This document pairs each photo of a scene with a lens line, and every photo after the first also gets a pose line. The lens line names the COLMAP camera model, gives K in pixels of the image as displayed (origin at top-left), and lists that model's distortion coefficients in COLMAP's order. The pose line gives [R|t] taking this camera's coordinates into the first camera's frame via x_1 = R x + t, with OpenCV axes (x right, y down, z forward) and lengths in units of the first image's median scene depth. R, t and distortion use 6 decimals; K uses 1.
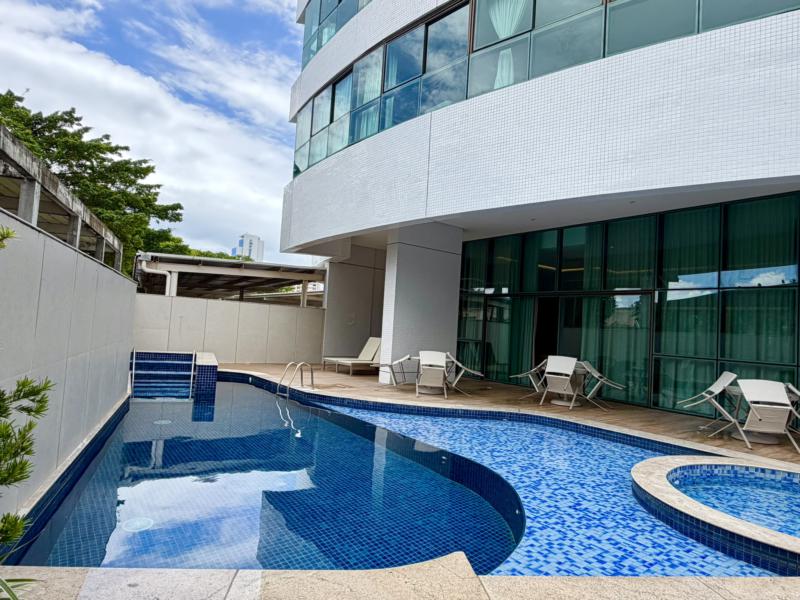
lens RADIAL K [[468.6, 0, 397.5], [0, 468.6, 303.2], [0, 0, 1]] dist [0.005465, -0.004797]
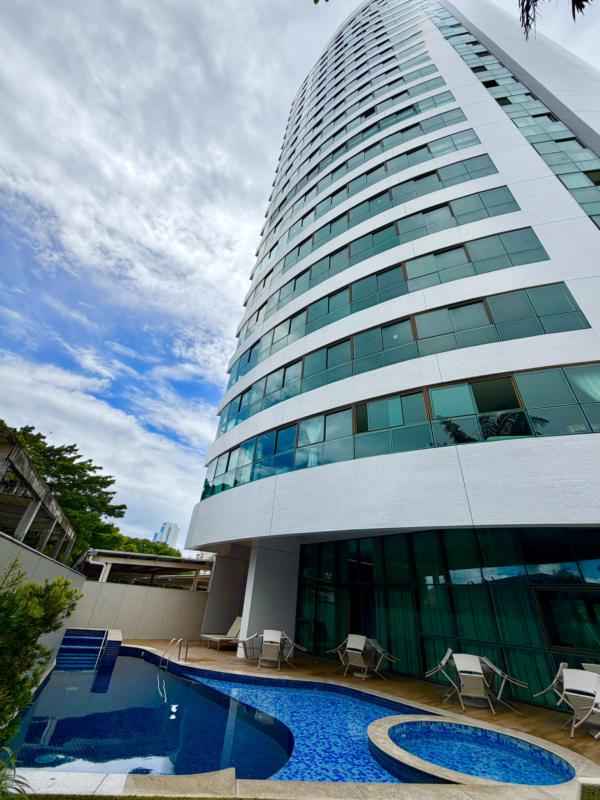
lens RADIAL K [[319.0, 0, 299.6], [0, 319.0, 396.9], [0, 0, 1]] dist [-0.000318, 0.000370]
pose [[0.997970, 0.042446, 0.047478, 0.074895], [-0.012984, 0.865456, -0.500817, -0.029403], [-0.062348, 0.499184, 0.864250, -0.231249]]
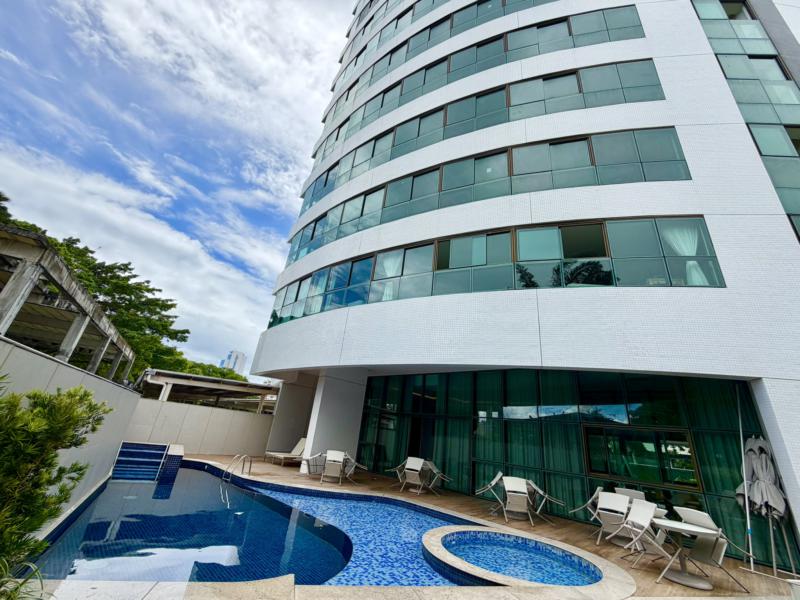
lens RADIAL K [[319.0, 0, 399.7], [0, 319.0, 298.5], [0, 0, 1]] dist [-0.000318, 0.000370]
pose [[0.983369, 0.110248, 0.144326, 0.068430], [-0.056023, 0.940058, -0.336382, -0.025668], [-0.172760, 0.322702, 0.930600, -0.166306]]
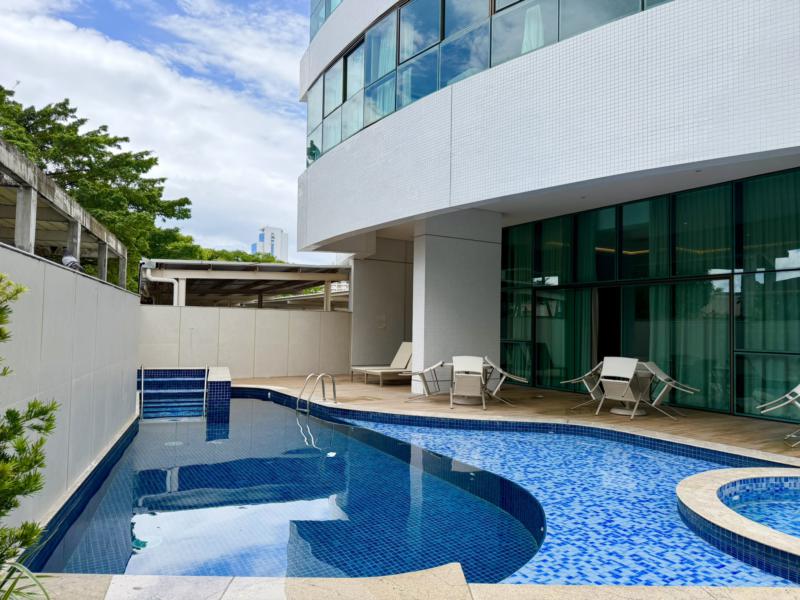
lens RADIAL K [[562.1, 0, 397.7], [0, 562.1, 302.8], [0, 0, 1]] dist [0.032936, -0.036898]
pose [[0.994917, -0.045607, -0.089778, 0.039399], [0.046134, 0.998928, 0.003796, -0.007055], [0.089508, -0.007918, 0.995955, -0.052545]]
